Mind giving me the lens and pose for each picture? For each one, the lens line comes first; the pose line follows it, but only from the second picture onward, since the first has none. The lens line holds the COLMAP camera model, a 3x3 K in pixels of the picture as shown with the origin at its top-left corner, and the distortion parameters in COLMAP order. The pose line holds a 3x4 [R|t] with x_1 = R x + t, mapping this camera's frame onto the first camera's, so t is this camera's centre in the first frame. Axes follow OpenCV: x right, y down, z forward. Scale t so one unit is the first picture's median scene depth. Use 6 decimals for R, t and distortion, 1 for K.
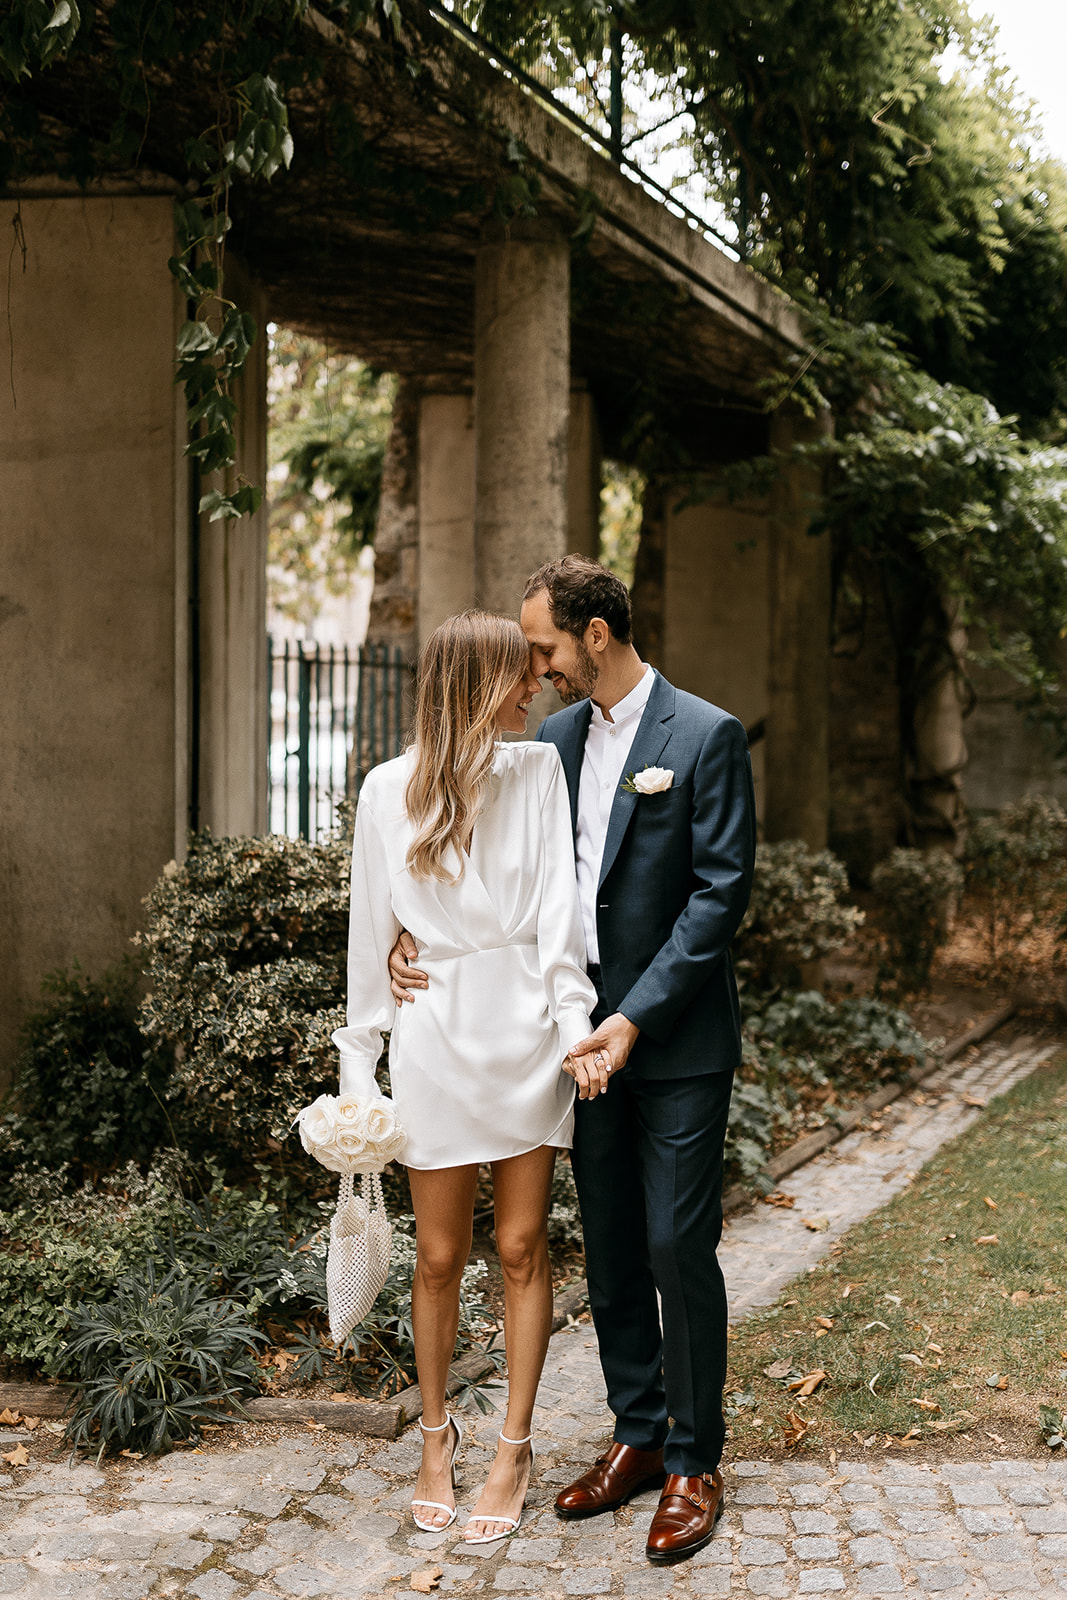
lens RADIAL K [[1606.2, 0, 533.5], [0, 1606.2, 800.0], [0, 0, 1]] dist [0.012162, 0.004685]
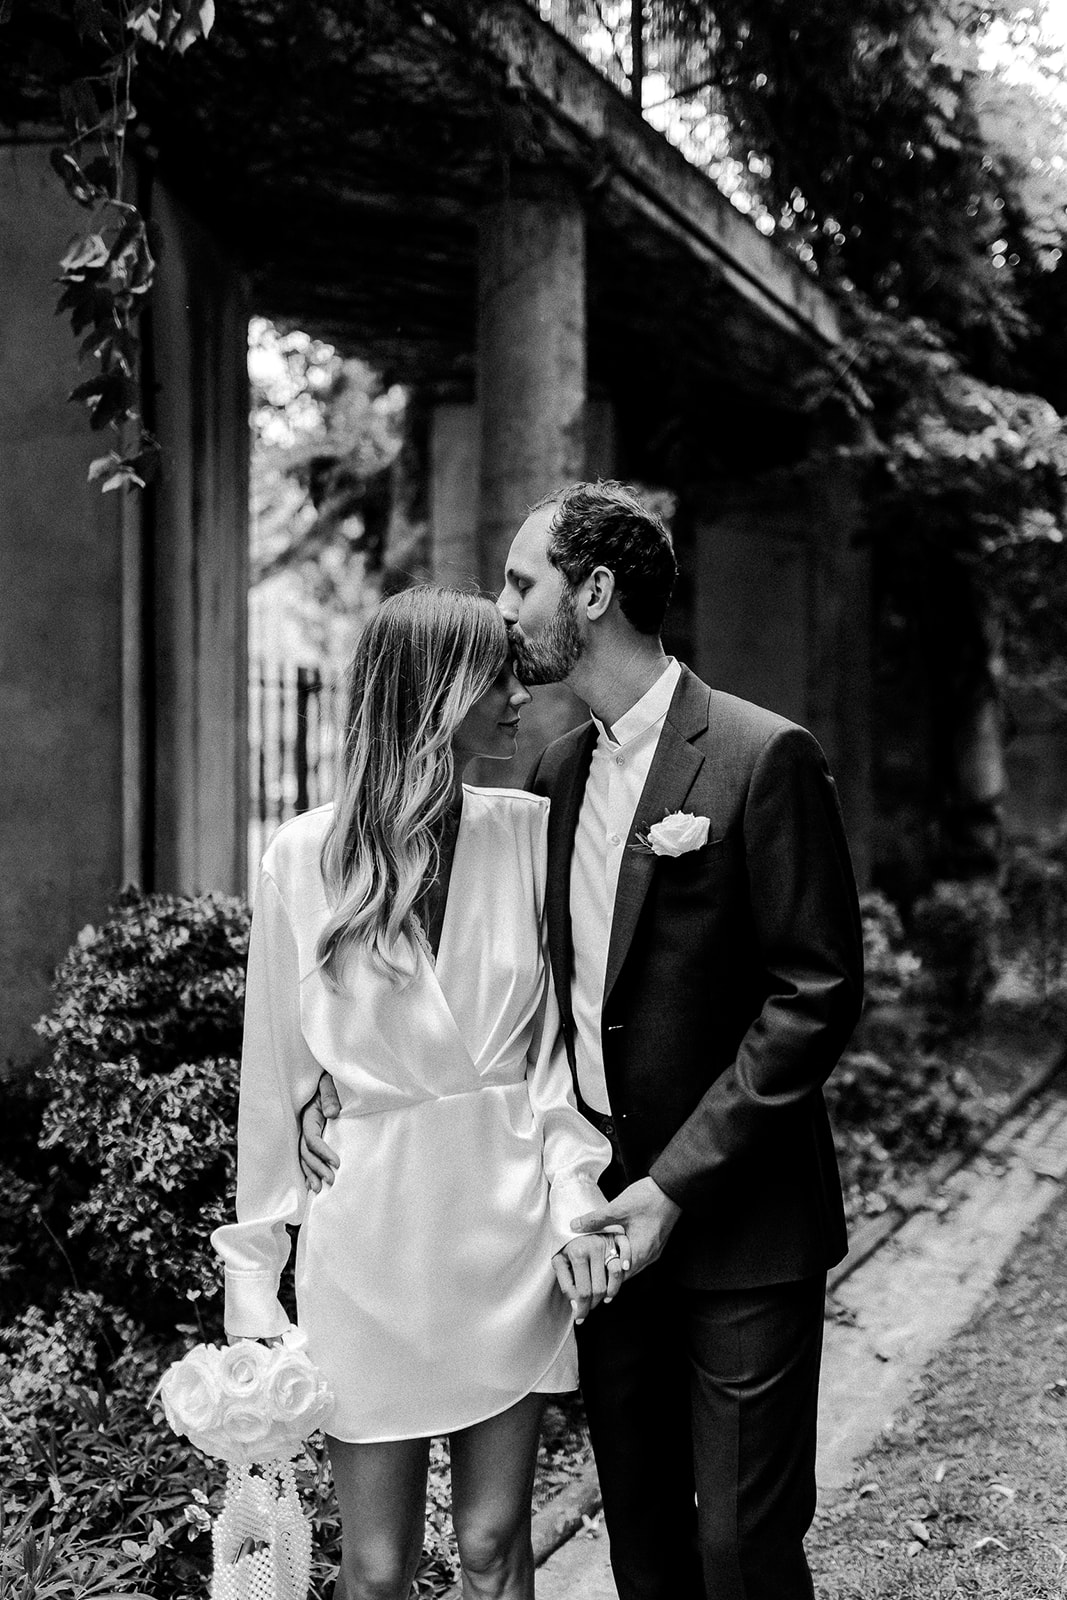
lens RADIAL K [[1584.3, 0, 532.5], [0, 1584.3, 775.8], [0, 0, 1]] dist [-0.007072, -0.007461]
pose [[0.999771, -0.006405, -0.020407, 0.009357], [0.005702, 0.999394, -0.034349, -0.006248], [0.020615, 0.034224, 0.999202, 0.146357]]
